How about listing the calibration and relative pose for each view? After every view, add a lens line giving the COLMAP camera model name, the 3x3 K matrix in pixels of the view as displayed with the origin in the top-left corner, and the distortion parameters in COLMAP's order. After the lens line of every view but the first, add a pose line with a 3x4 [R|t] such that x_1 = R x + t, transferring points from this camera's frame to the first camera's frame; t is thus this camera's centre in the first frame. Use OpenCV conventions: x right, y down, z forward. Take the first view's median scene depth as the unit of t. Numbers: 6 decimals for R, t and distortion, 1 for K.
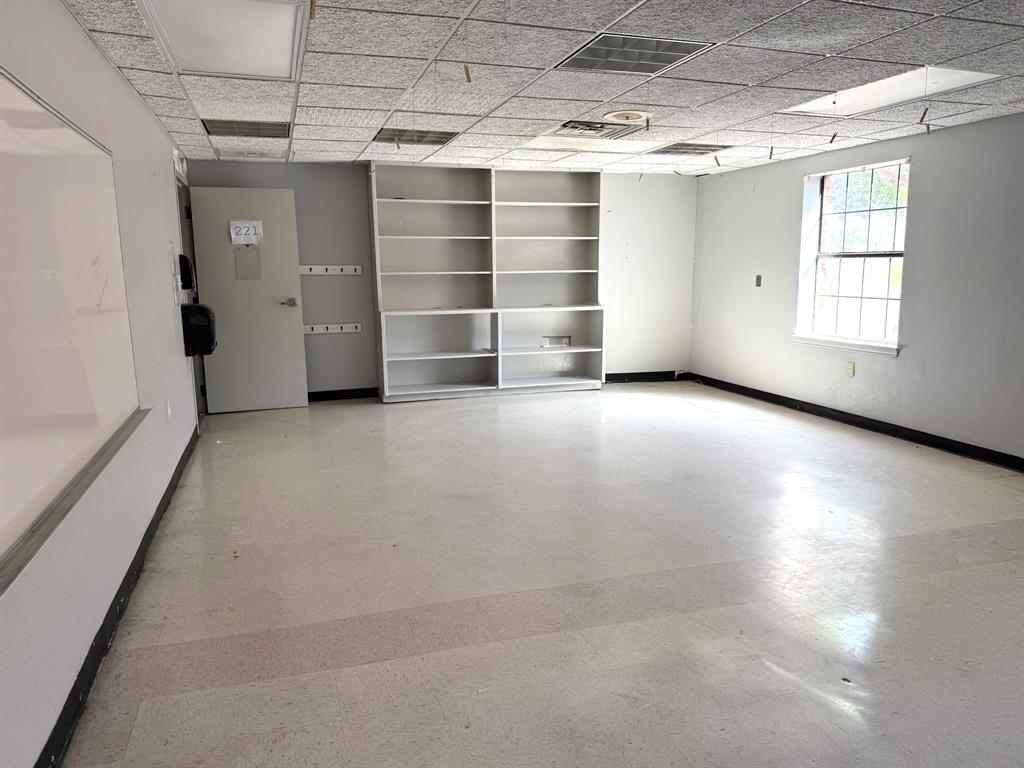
lens RADIAL K [[728.1, 0, 512.0], [0, 728.1, 384.0], [0, 0, 1]] dist [0.136760, -0.273283]
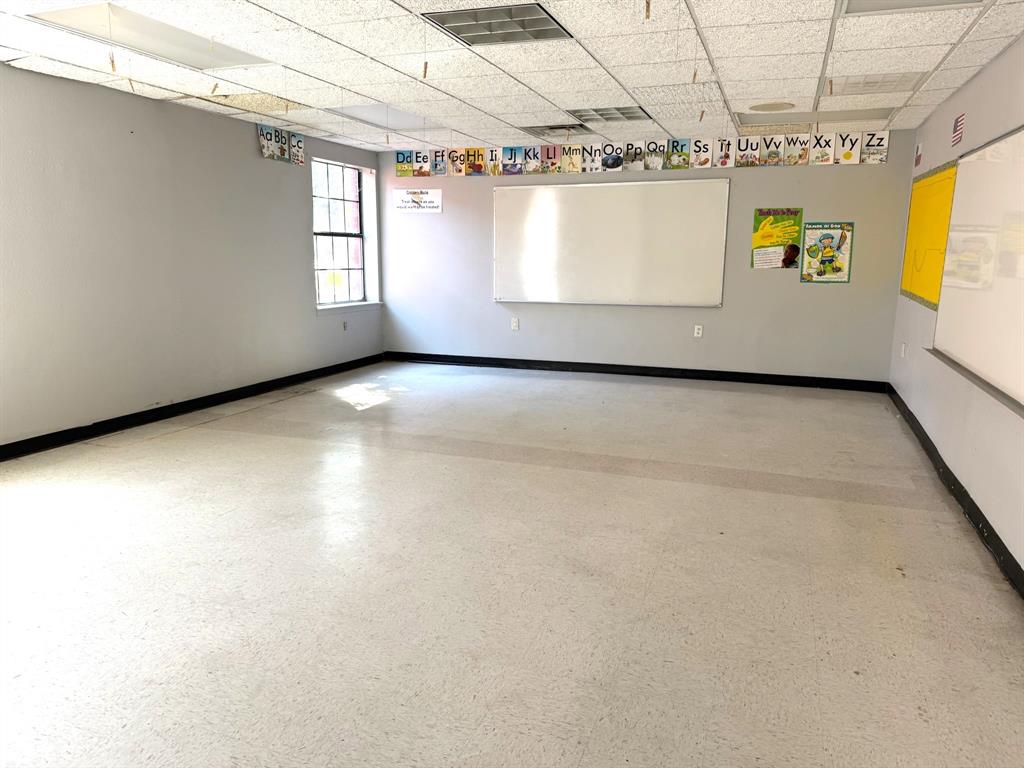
lens RADIAL K [[728.1, 0, 512.0], [0, 728.1, 384.0], [0, 0, 1]] dist [0.136760, -0.273283]
pose [[-0.788201, -0.117264, 0.604143, -0.426574], [0.089113, 0.949585, 0.300576, -0.233187], [-0.608932, 0.290752, -0.738014, 1.547110]]
